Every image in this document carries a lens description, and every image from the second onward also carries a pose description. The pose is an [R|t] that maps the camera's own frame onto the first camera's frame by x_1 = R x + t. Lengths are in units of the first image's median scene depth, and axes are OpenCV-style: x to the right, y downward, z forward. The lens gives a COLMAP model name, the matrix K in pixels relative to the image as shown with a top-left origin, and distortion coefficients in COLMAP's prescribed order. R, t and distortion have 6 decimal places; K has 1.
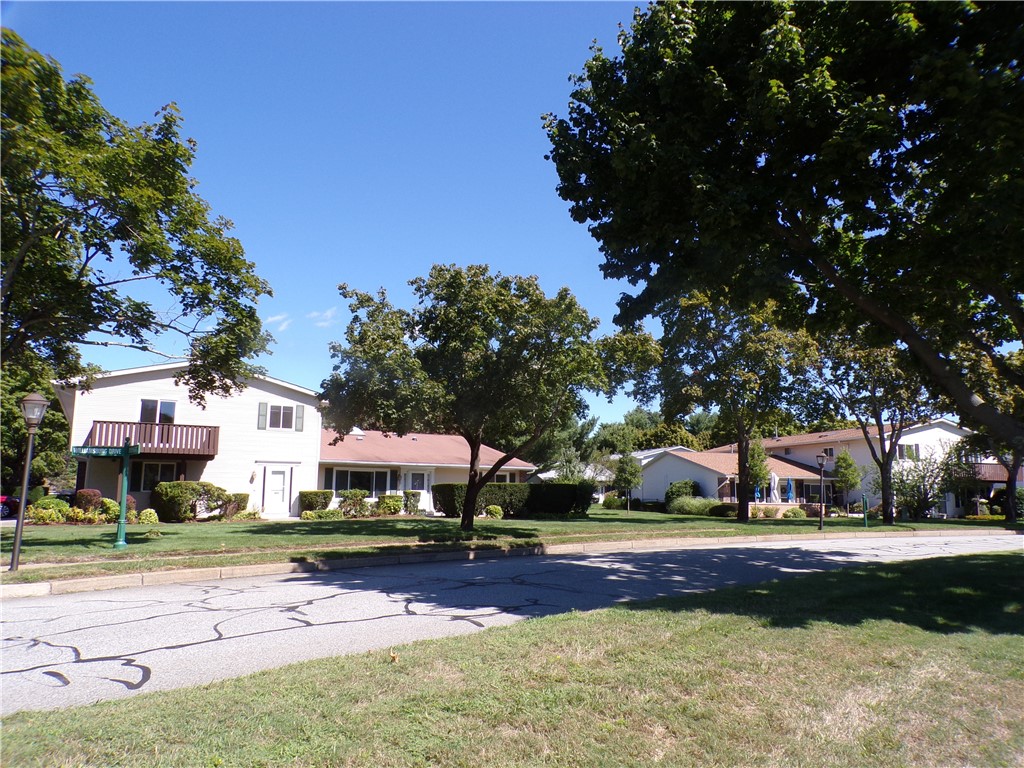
lens RADIAL K [[728.0, 0, 512.0], [0, 728.0, 384.0], [0, 0, 1]] dist [0.006816, 0.002242]
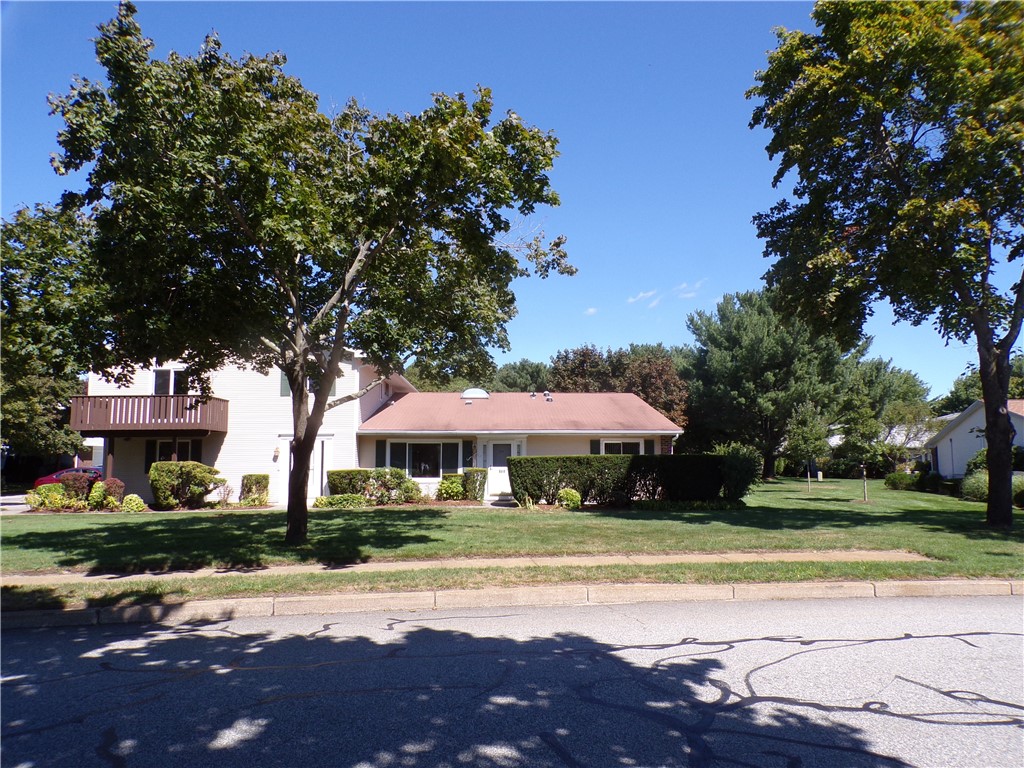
lens RADIAL K [[728.0, 0, 512.0], [0, 728.0, 384.0], [0, 0, 1]] dist [0.006816, 0.002242]
pose [[0.857685, -0.069670, -0.509434, 0.260141], [0.087472, 0.996106, 0.011040, 0.057466], [0.506681, -0.054030, 0.860439, 0.394217]]
